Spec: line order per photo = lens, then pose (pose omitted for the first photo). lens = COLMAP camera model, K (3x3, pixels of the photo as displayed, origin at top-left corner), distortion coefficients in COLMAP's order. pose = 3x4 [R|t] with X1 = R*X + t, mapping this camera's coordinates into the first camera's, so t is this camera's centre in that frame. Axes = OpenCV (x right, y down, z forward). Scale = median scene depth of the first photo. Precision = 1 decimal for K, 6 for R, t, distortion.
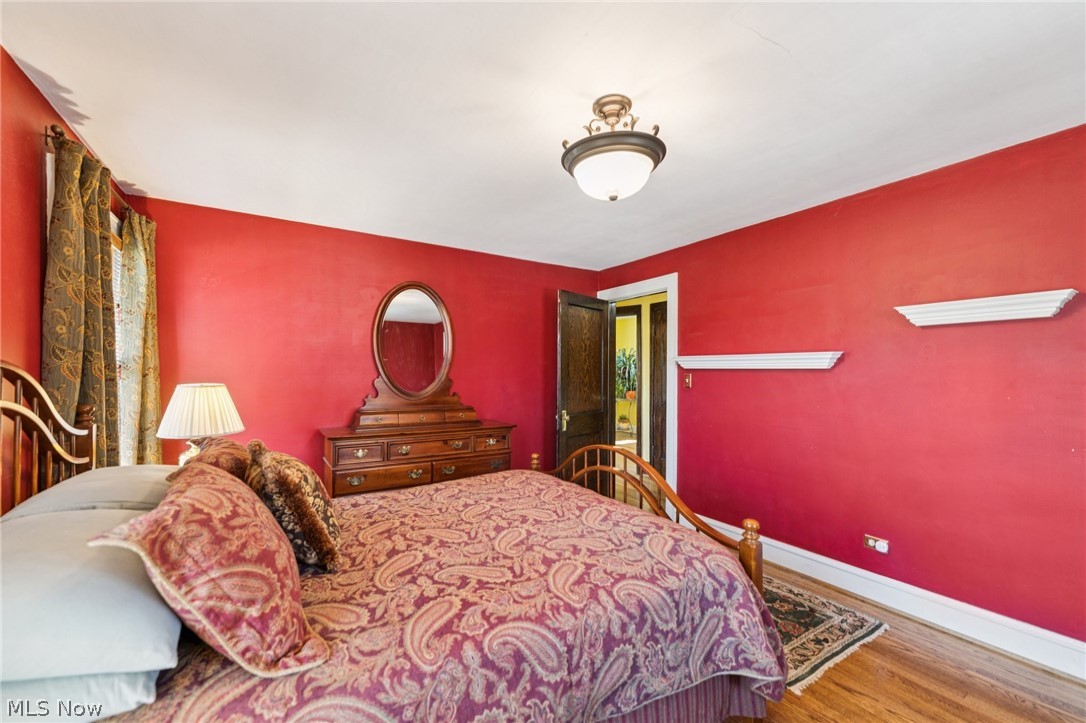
lens RADIAL K [[433.3, 0, 540.6], [0, 433.3, 368.8], [0, 0, 1]] dist [-0.001949, 0.000118]
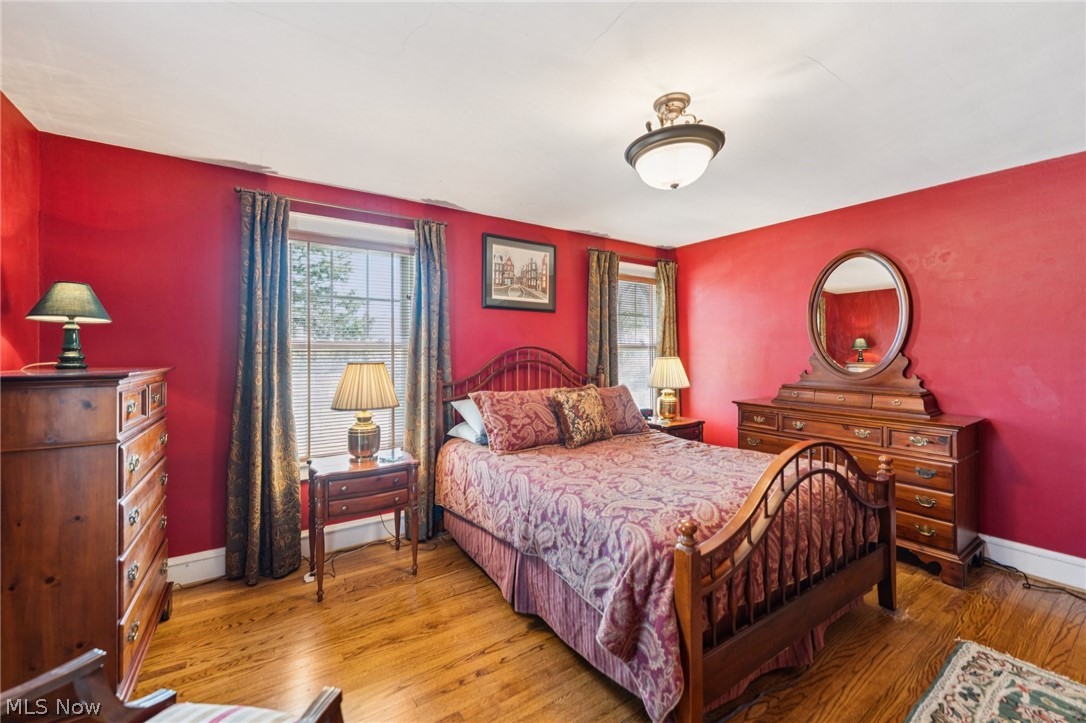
lens RADIAL K [[433.3, 0, 542.8], [0, 433.3, 354.8], [0, 0, 1]] dist [-0.001949, 0.000118]
pose [[0.035837, 0.003542, -0.999351, 1.476588], [0.013494, 0.999901, 0.004028, 0.019100], [0.999267, -0.013630, 0.035786, 0.780968]]
